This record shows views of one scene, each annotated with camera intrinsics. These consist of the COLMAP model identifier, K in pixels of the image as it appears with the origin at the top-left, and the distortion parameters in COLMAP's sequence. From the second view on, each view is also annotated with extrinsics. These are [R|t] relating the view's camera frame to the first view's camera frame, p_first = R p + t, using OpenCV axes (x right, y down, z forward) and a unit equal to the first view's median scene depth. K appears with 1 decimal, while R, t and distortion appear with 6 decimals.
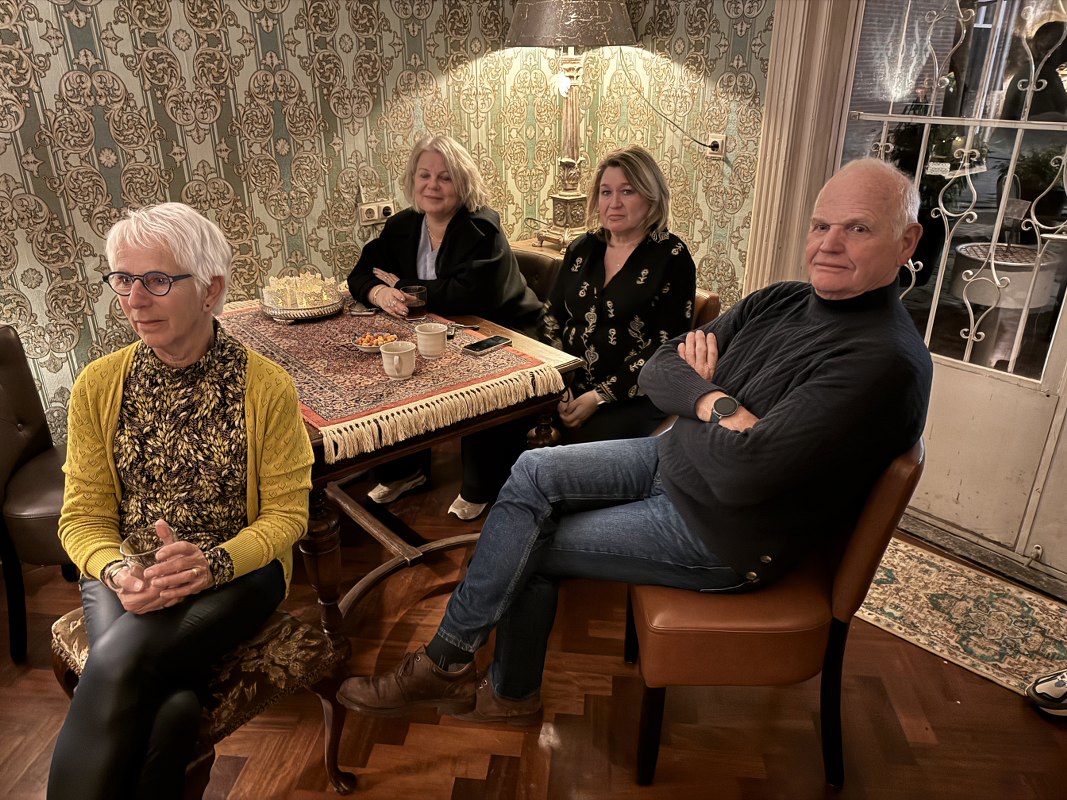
lens RADIAL K [[769.6, 0, 534.3], [0, 769.6, 402.3], [0, 0, 1]] dist [0.025578, -0.023846]
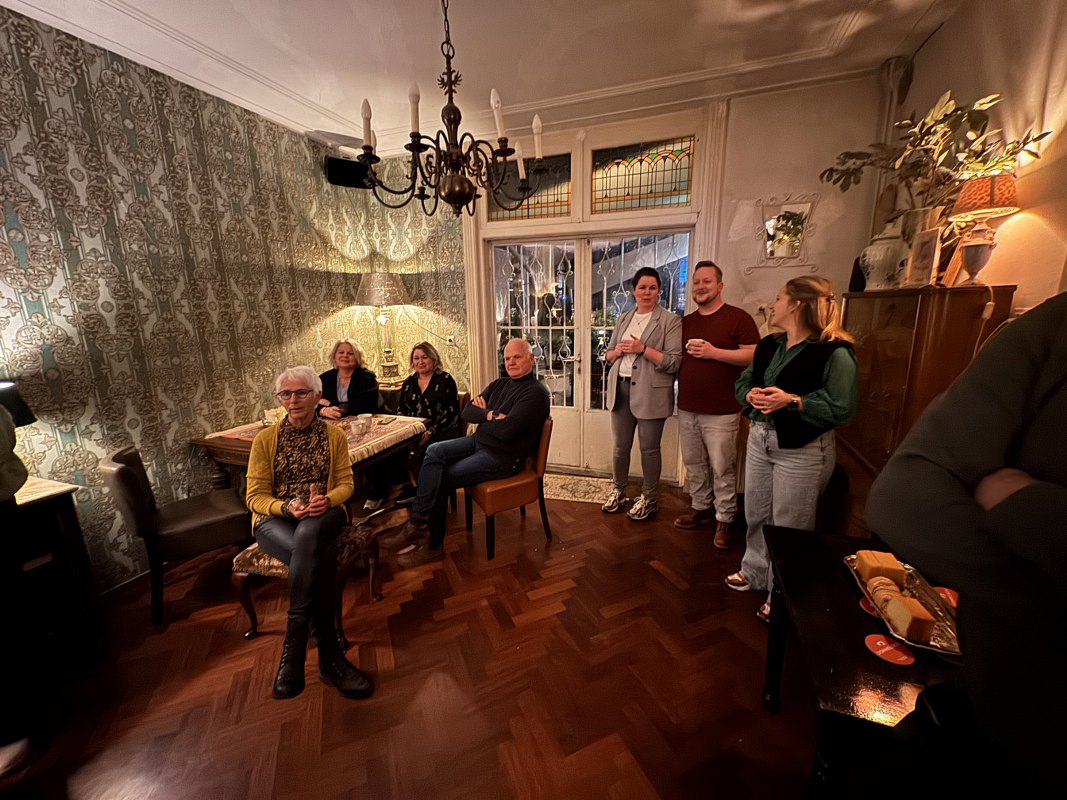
lens RADIAL K [[431.8, 0, 535.1], [0, 431.8, 396.7], [0, 0, 1]] dist [0.000637, 0.000415]
pose [[0.858839, -0.119783, 0.498043, -0.298098], [0.219840, 0.964372, -0.147160, 0.142117], [-0.462672, 0.235877, 0.854574, -0.363531]]
